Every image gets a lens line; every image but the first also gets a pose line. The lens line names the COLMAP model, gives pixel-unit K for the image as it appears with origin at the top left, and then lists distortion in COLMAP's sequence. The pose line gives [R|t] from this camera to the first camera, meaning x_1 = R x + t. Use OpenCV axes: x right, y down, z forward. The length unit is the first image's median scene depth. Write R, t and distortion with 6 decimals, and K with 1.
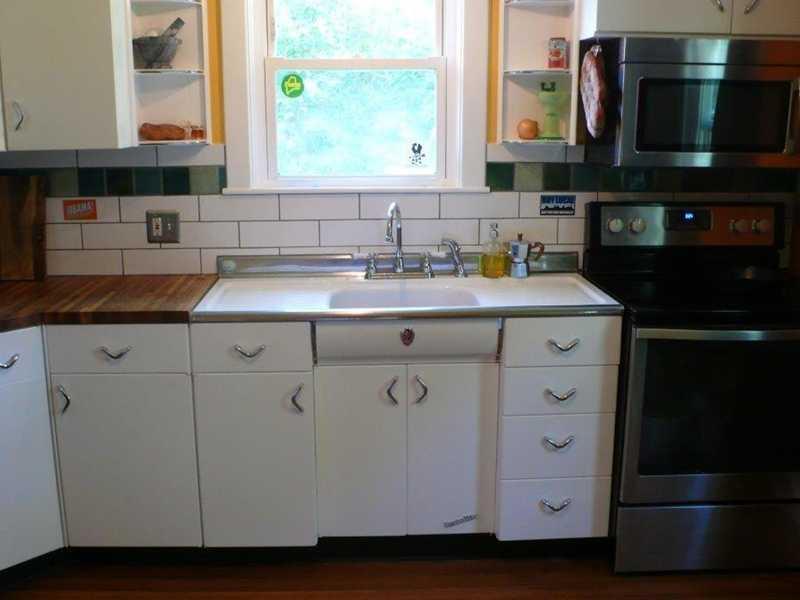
lens RADIAL K [[850.5, 0, 400.0], [0, 850.5, 300.0], [0, 0, 1]] dist [-0.094263, 0.021880]
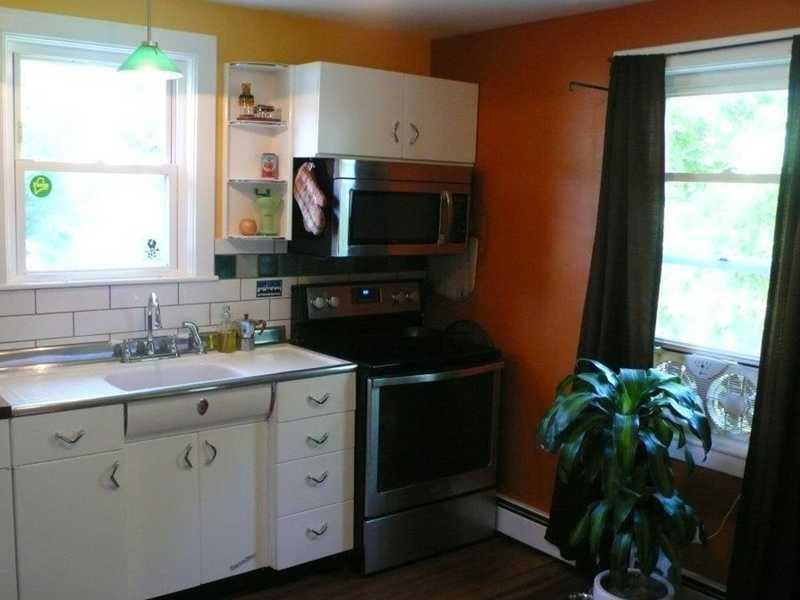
lens RADIAL K [[850.5, 0, 400.0], [0, 850.5, 300.0], [0, 0, 1]] dist [-0.094263, 0.021880]
pose [[0.804982, -0.048110, 0.591346, -0.392710], [0.100175, 0.993418, -0.055544, -0.009607], [-0.584781, 0.103950, 0.804503, -0.087881]]
